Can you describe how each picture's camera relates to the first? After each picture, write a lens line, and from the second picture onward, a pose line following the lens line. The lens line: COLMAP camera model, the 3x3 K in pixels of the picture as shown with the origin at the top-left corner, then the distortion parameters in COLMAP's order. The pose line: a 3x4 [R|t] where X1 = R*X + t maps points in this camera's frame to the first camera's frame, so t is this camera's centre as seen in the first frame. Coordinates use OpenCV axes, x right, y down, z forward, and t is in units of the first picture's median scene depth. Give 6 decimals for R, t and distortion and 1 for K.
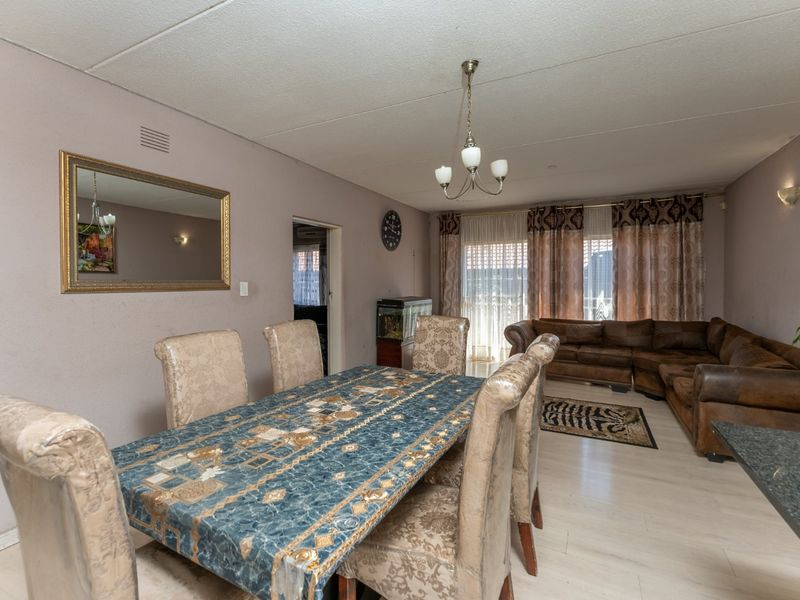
lens RADIAL K [[369.4, 0, 396.2], [0, 369.4, 300.6], [0, 0, 1]] dist [-0.000924, 0.000112]
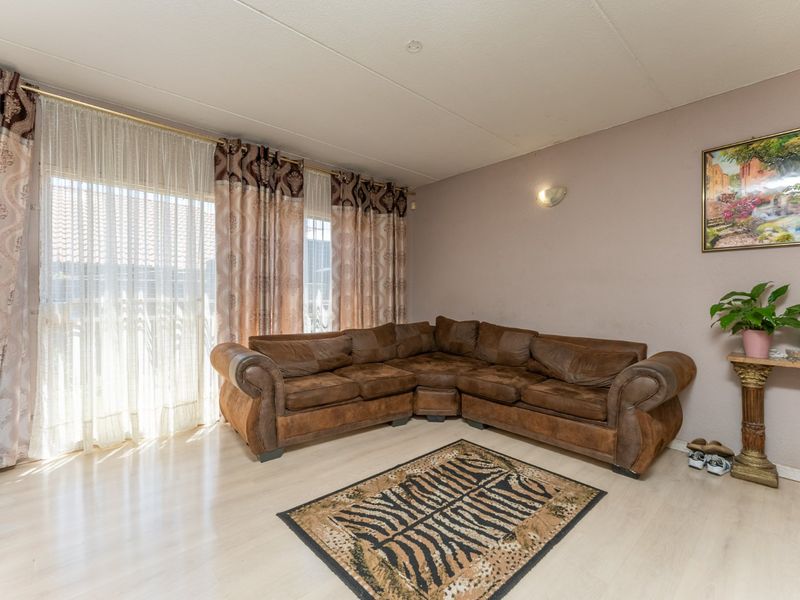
lens RADIAL K [[369.4, 0, 396.2], [0, 369.4, 300.6], [0, 0, 1]] dist [-0.000924, 0.000112]
pose [[0.367765, 0.002657, 0.929915, -0.058518], [0.050702, 0.998451, -0.022905, 0.018561], [-0.928536, 0.055572, 0.367060, 0.650335]]
